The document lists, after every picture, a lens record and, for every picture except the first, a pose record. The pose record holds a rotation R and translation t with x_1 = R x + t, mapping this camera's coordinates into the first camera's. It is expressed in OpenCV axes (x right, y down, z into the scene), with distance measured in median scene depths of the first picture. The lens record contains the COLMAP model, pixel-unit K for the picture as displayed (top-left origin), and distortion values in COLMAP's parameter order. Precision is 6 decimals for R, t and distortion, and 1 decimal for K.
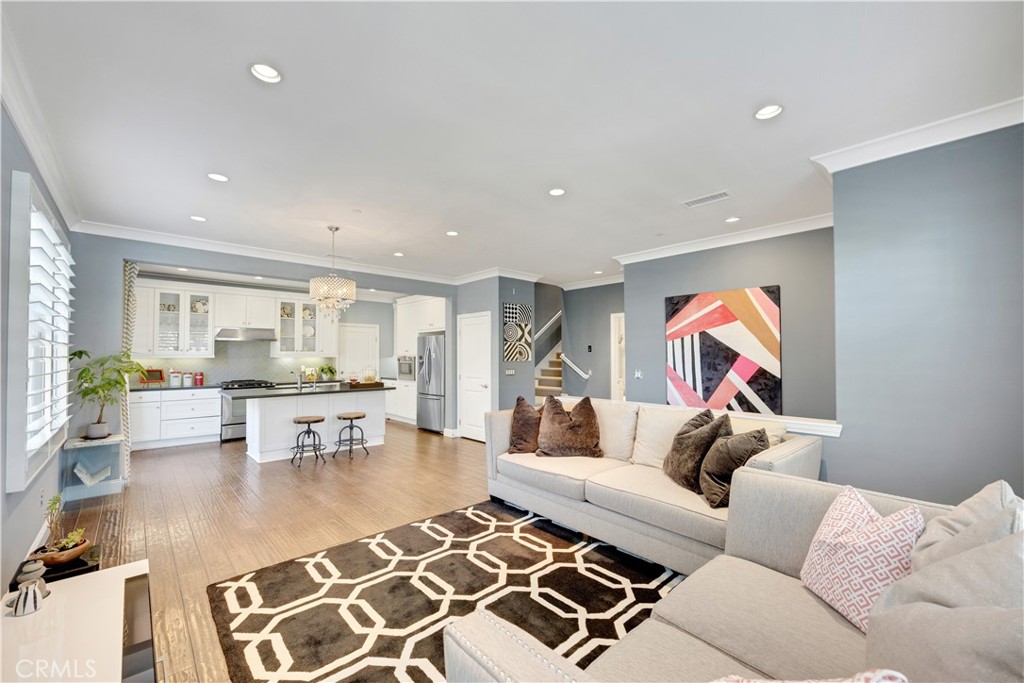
lens RADIAL K [[408.2, 0, 508.2], [0, 408.2, 347.5], [0, 0, 1]] dist [-0.004215, -0.000116]
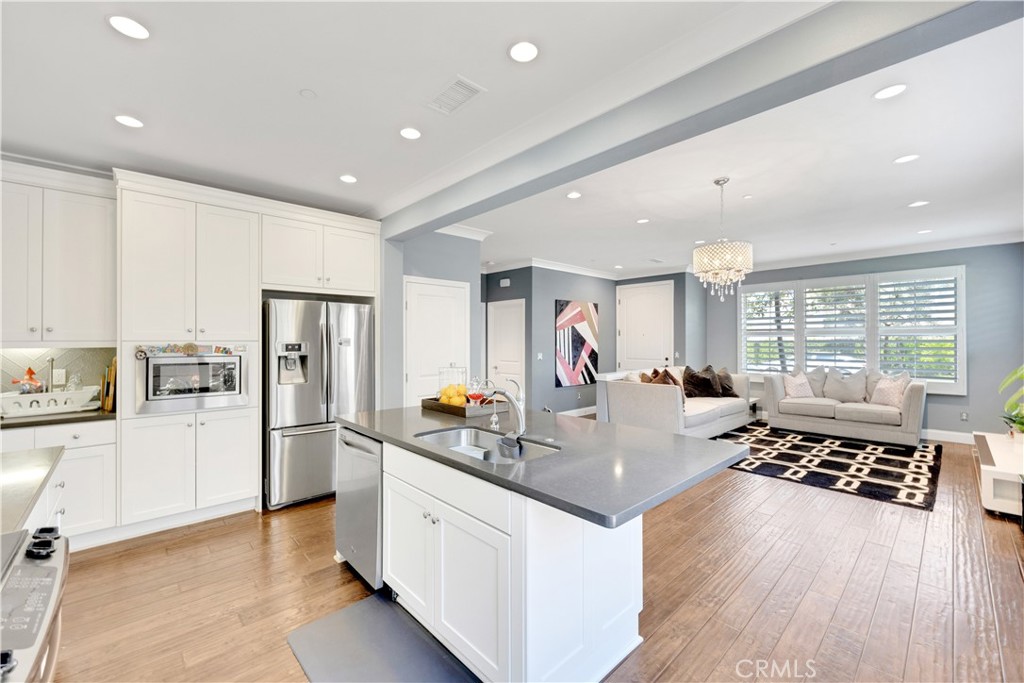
lens RADIAL K [[415.5, 0, 505.6], [0, 415.5, 338.6], [0, 0, 1]] dist [-0.001369, -0.000095]
pose [[-0.003663, 0.007362, 0.999966, -0.797492], [-0.016330, 0.999839, -0.007420, 0.018116], [-0.999860, -0.016357, -0.003543, 0.915041]]
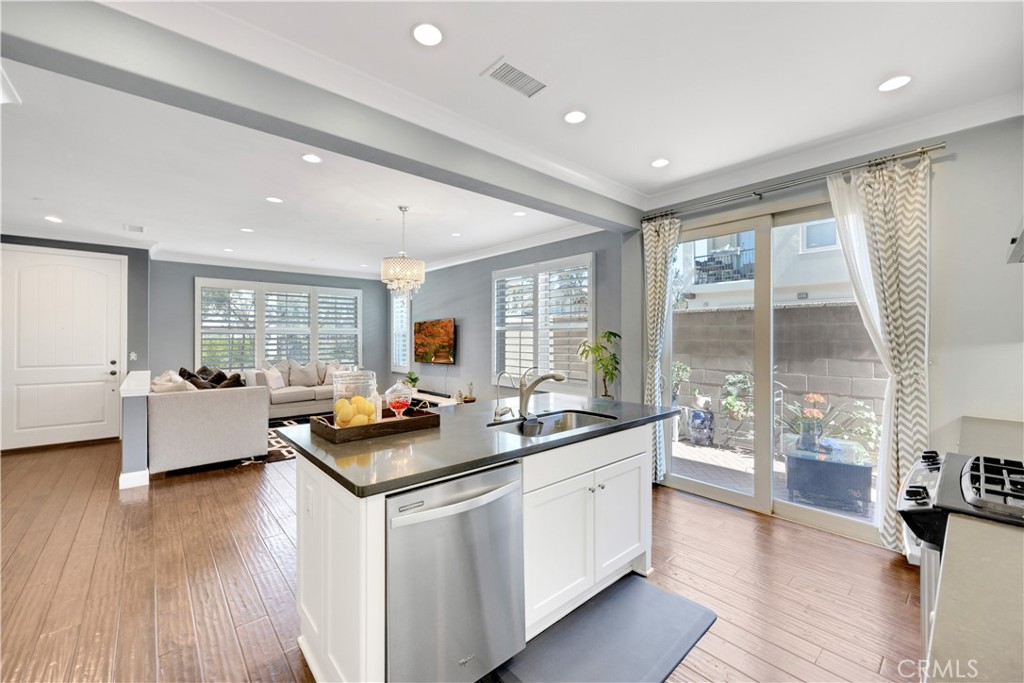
lens RADIAL K [[408.9, 0, 509.9], [0, 408.9, 336.0], [0, 0, 1]] dist [-0.001332, 0.000028]
pose [[-0.999812, 0.004562, 0.018857, -0.456291], [0.004140, 0.999741, -0.022393, 0.026934], [-0.018954, -0.022311, -0.999571, 1.281725]]
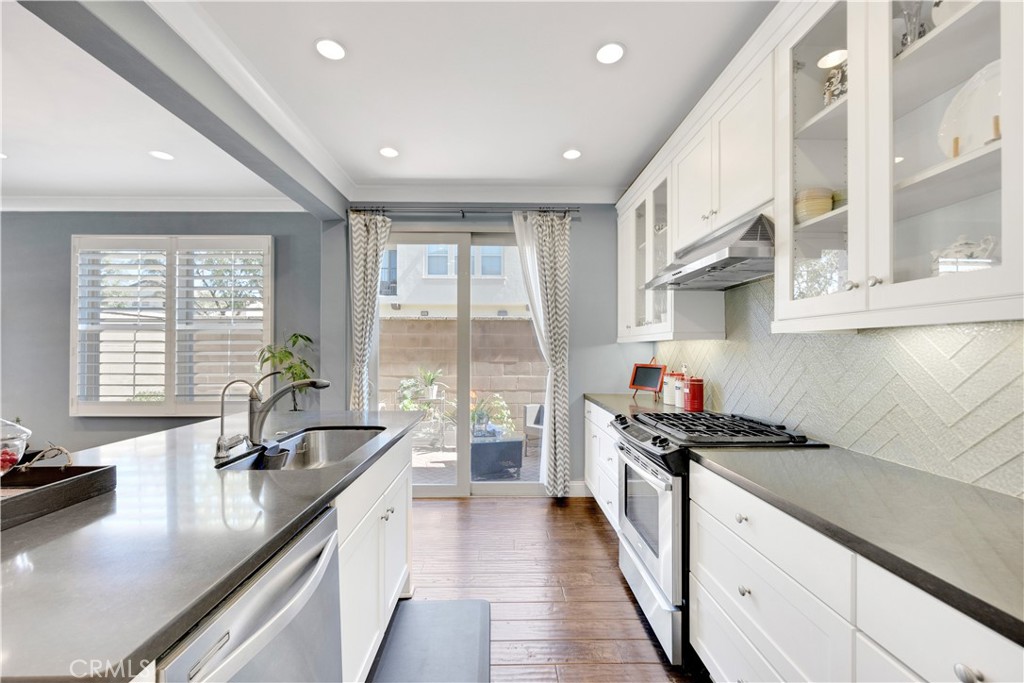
lens RADIAL K [[408.2, 0, 508.2], [0, 408.2, 347.5], [0, 0, 1]] dist [-0.004215, -0.000116]
pose [[-0.660777, -0.002130, -0.750579, -0.375286], [0.015607, 0.999741, -0.016577, 0.037936], [0.750420, -0.022668, -0.660573, 1.192339]]
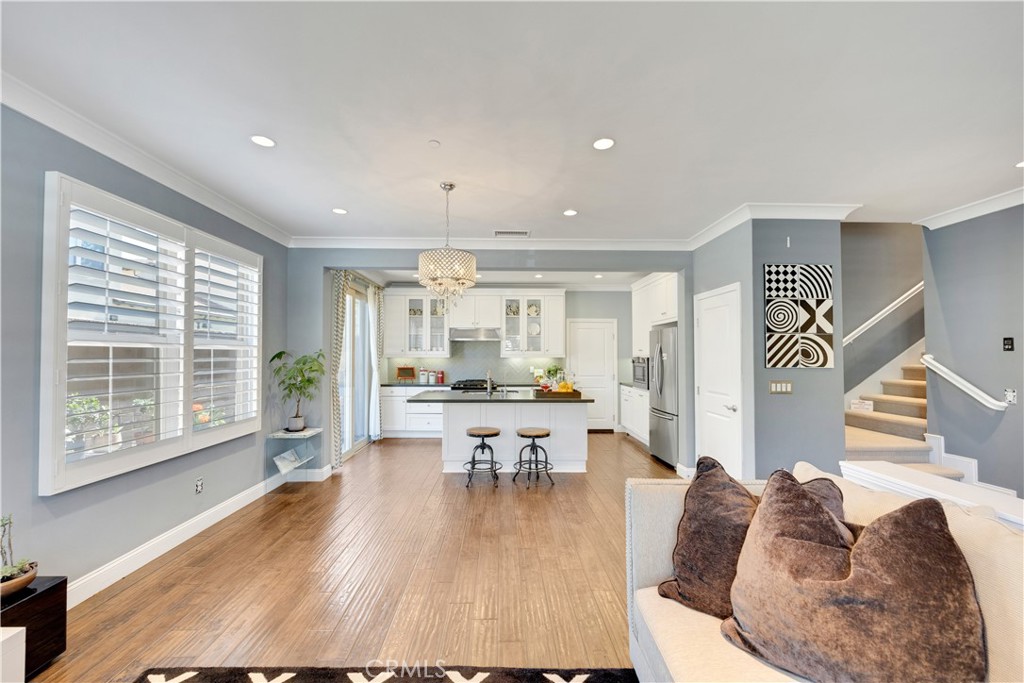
lens RADIAL K [[408.2, 0, 508.2], [0, 408.2, 347.5], [0, 0, 1]] dist [-0.004215, -0.000116]
pose [[0.749349, -0.008701, -0.662118, 0.093158], [0.010056, 0.999948, -0.001759, 0.002897], [0.662099, -0.005340, 0.749397, 0.330809]]
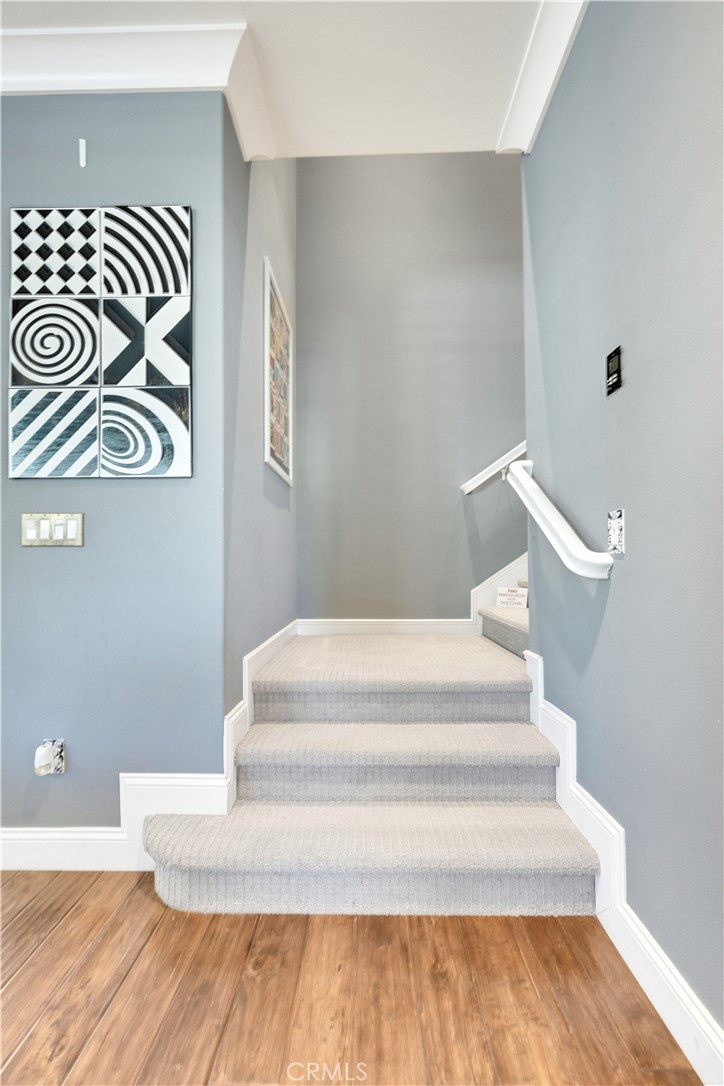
lens RADIAL K [[443.5, 0, 359.7], [0, 443.5, 564.1], [0, 0, 1]] dist [0.000223, 0.000048]
pose [[0.718839, -0.010517, -0.695097, 0.276217], [0.019848, 0.999788, 0.005398, 0.078878], [0.694893, -0.017676, 0.718896, 0.927993]]
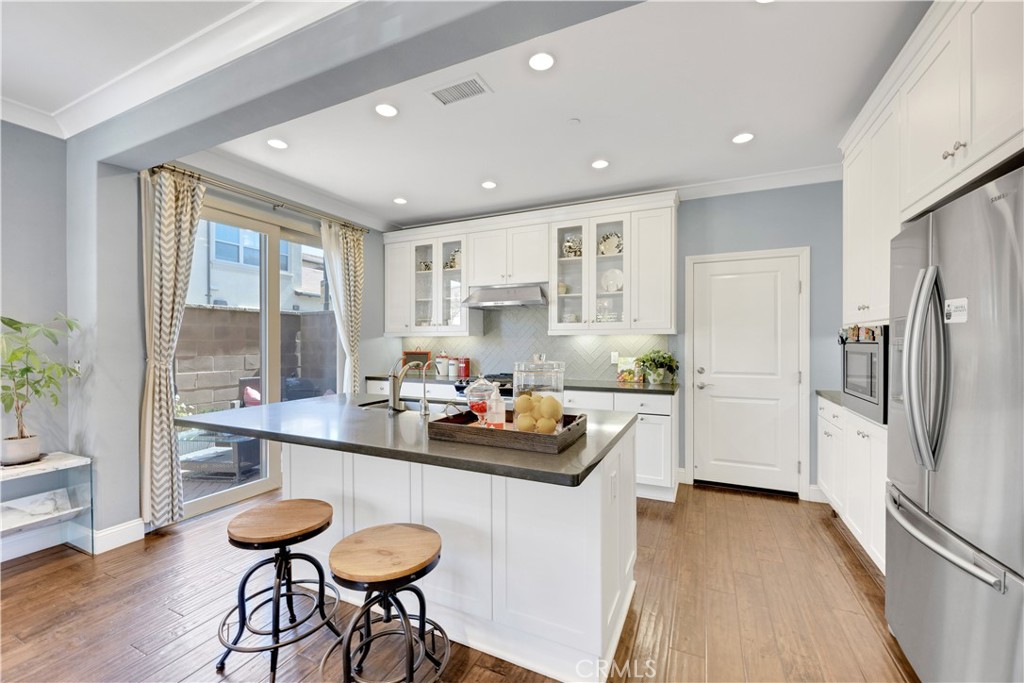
lens RADIAL K [[413.6, 0, 511.0], [0, 413.6, 344.7], [0, 0, 1]] dist [-0.002612, 0.000022]
pose [[0.380375, 0.006856, -0.924807, -0.105813], [0.017529, 0.999739, 0.014621, 0.032215], [0.924666, -0.021773, 0.380156, 0.861672]]
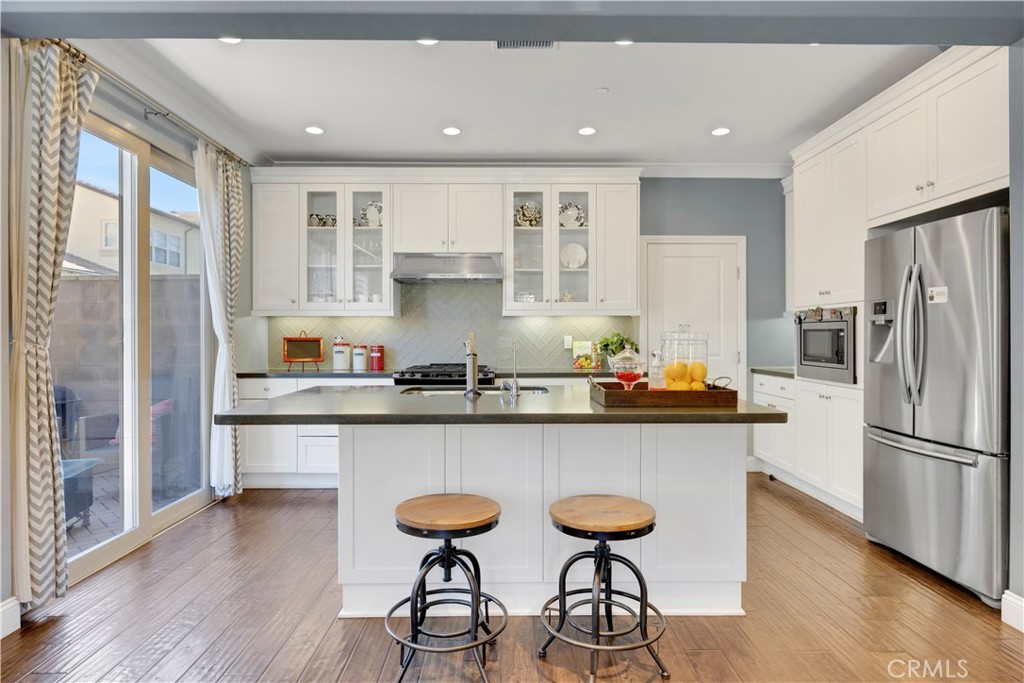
lens RADIAL K [[570.0, 0, 511.4], [0, 570.0, 337.6], [0, 0, 1]] dist [-0.003931, 0.000169]
pose [[0.745117, 0.003734, -0.666923, -0.165224], [0.012207, 0.999740, 0.019235, 0.042104], [0.666822, -0.022473, 0.744878, 0.614481]]
